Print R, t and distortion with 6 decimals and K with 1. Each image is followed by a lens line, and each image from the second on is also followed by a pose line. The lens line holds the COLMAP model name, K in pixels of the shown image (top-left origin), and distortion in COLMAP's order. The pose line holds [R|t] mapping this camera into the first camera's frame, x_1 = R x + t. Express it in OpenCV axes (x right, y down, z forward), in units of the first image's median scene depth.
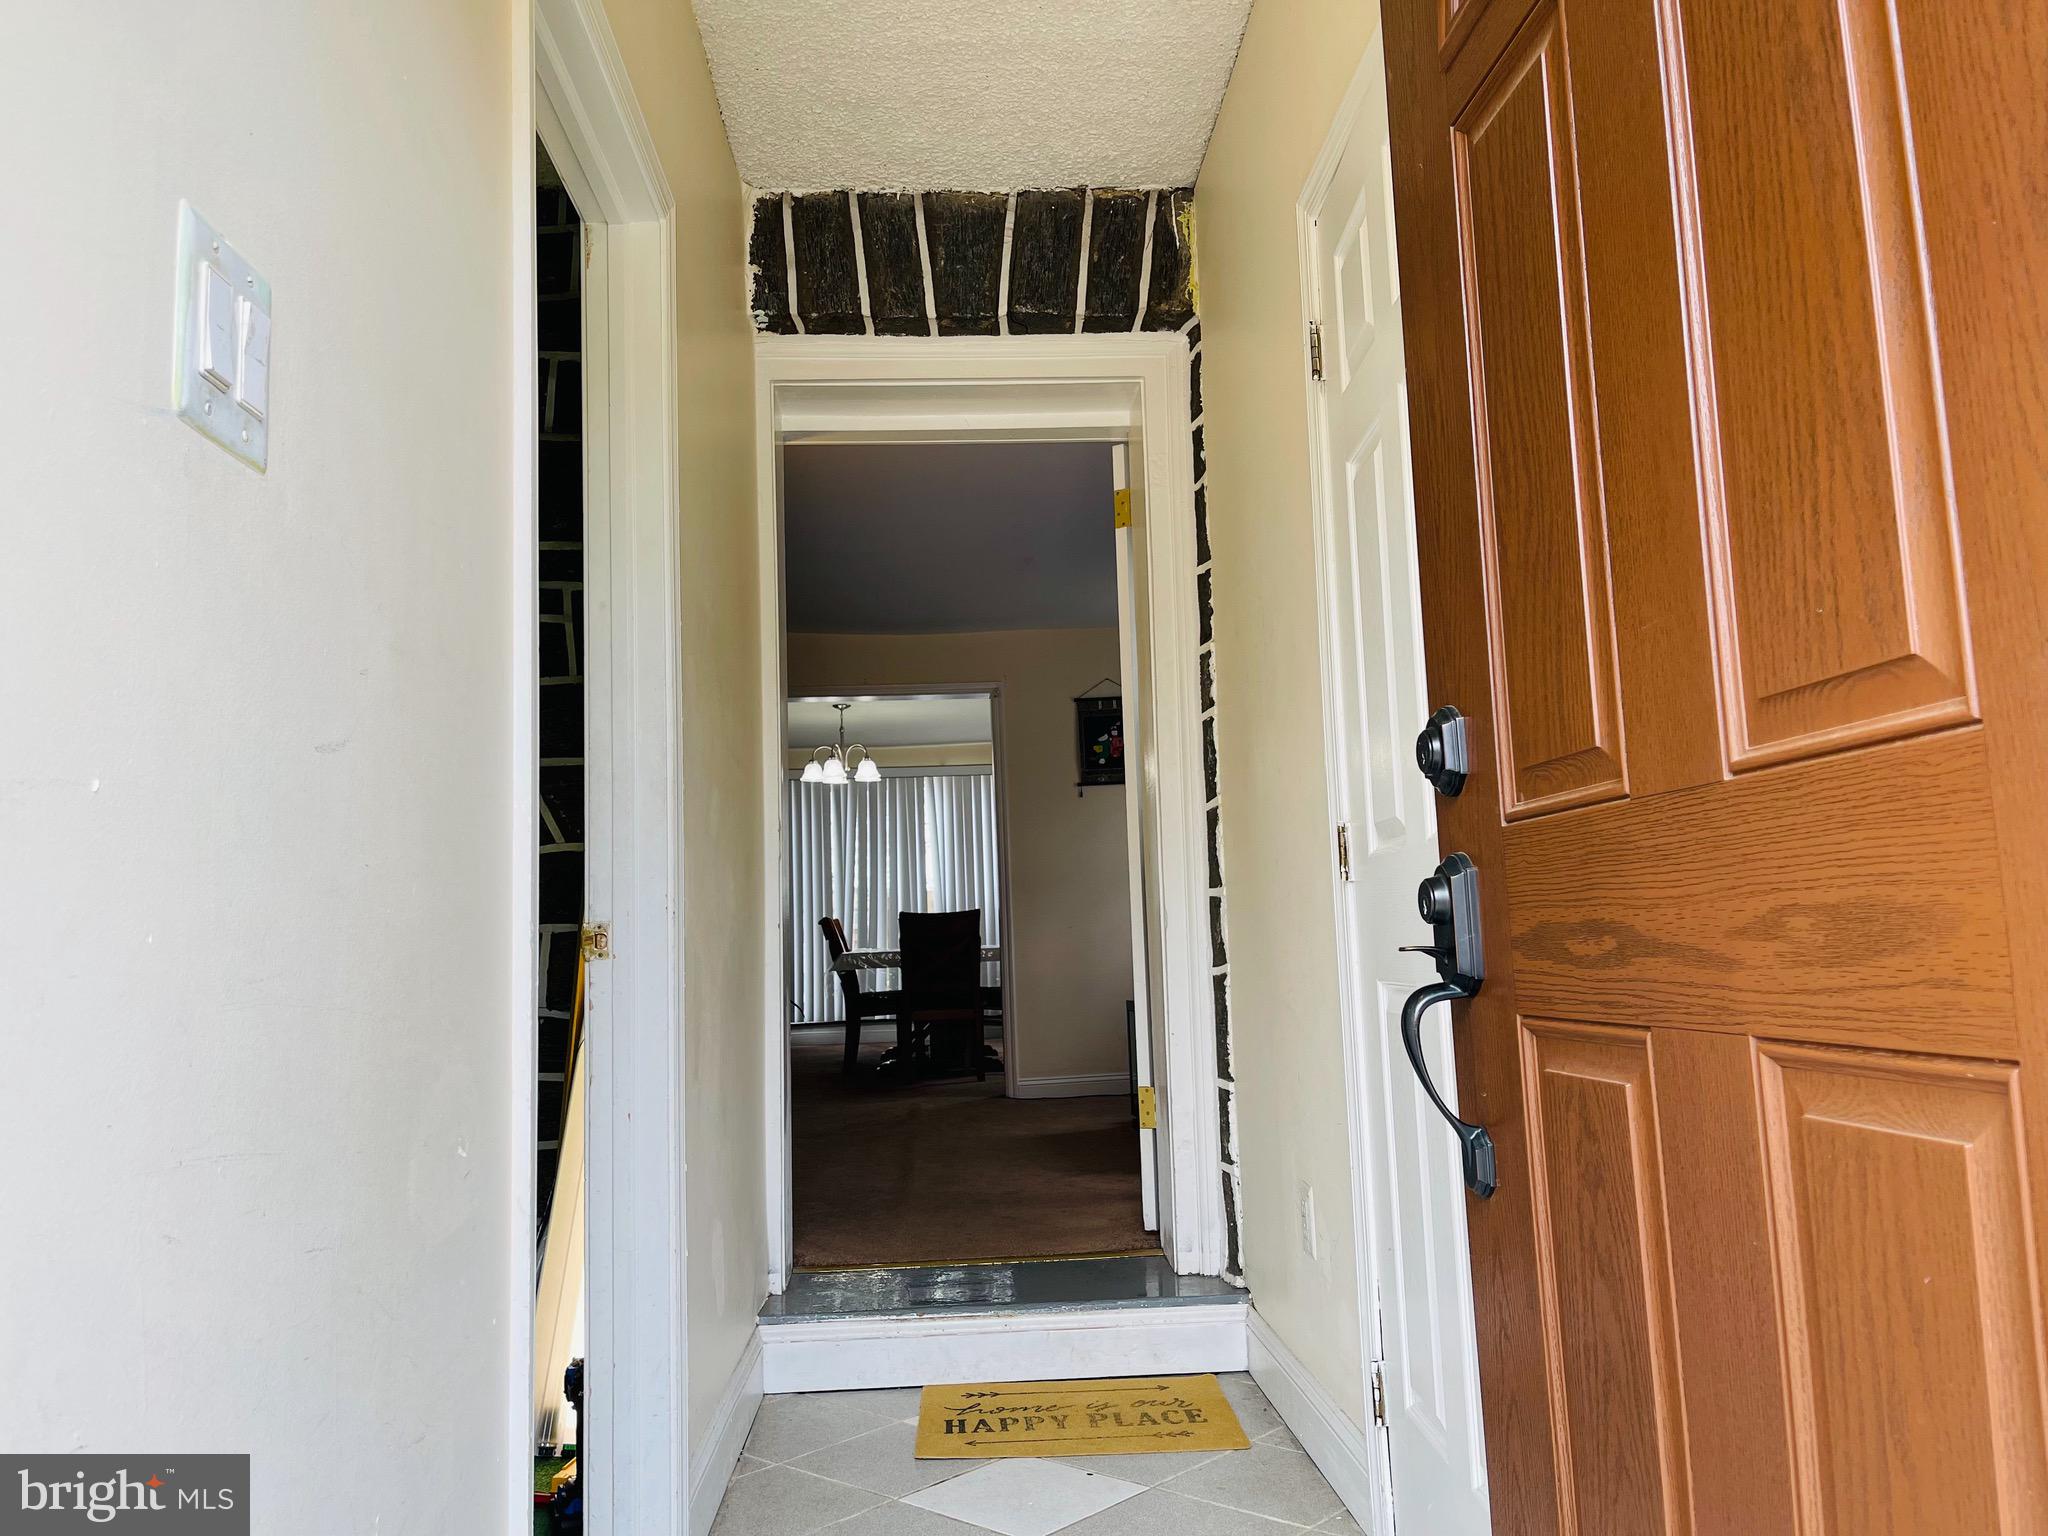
lens RADIAL K [[1436.5, 0, 1023.9], [0, 1436.5, 766.2], [0, 0, 1]] dist [0.003531, 0.000072]
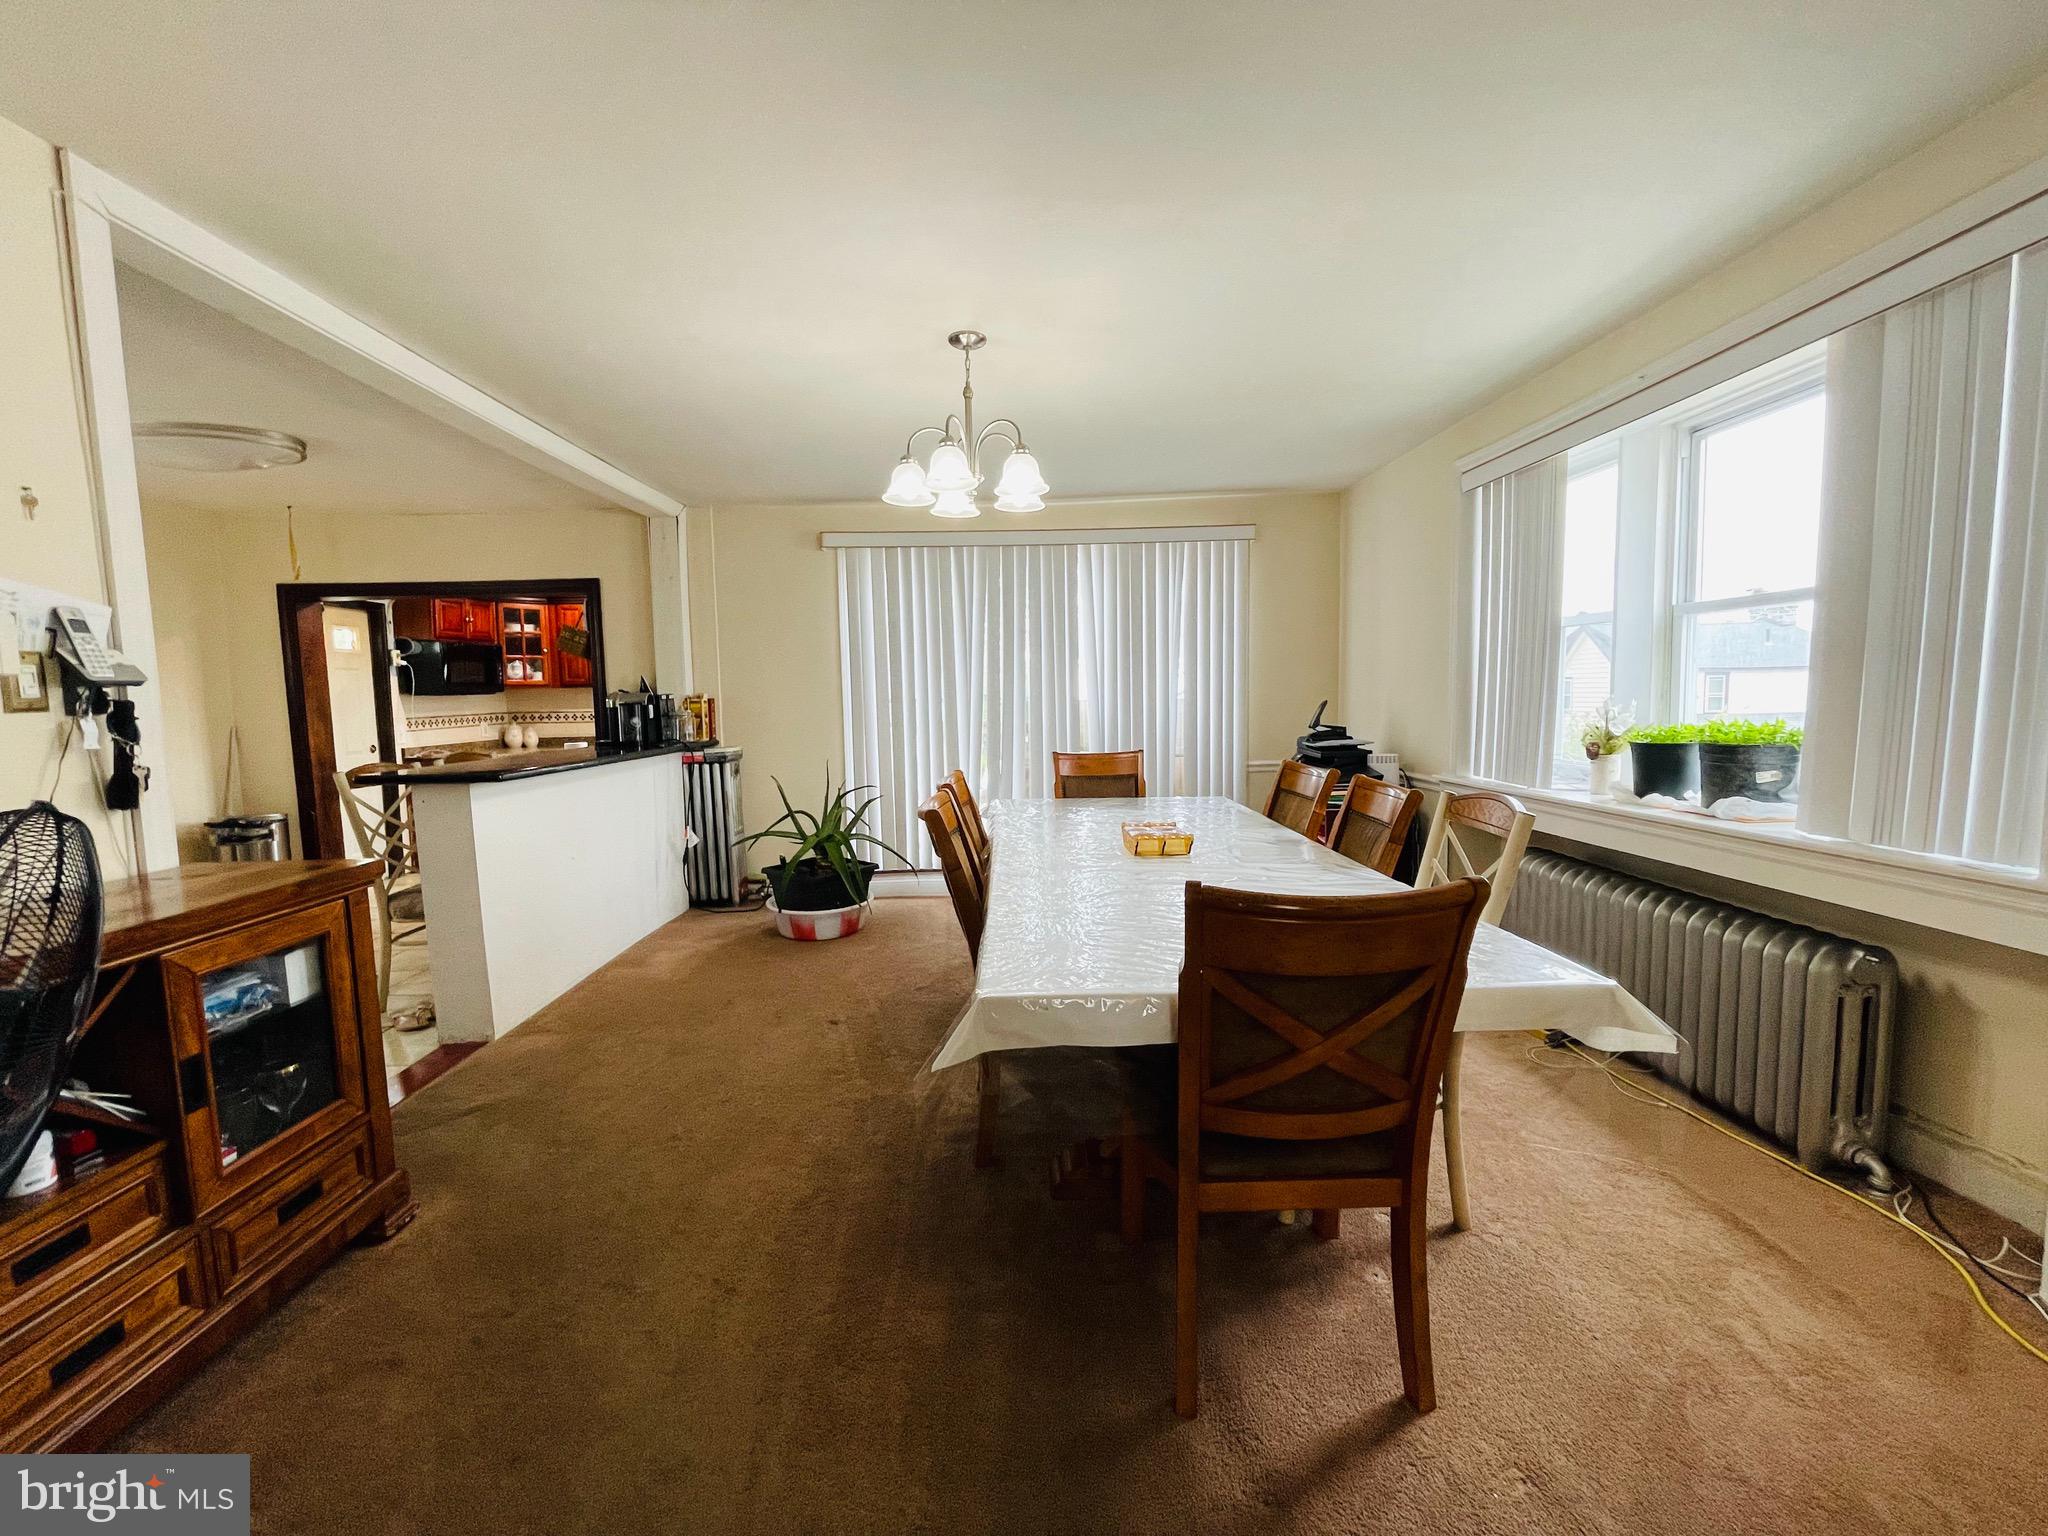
lens RADIAL K [[823.8, 0, 1015.7], [0, 823.8, 770.5], [0, 0, 1]] dist [-0.002158, -0.000936]
pose [[0.998143, 0.020321, -0.057433, -0.093091], [-0.007931, 0.978050, 0.208220, 0.040371], [0.060404, -0.207378, 0.976394, 0.712890]]
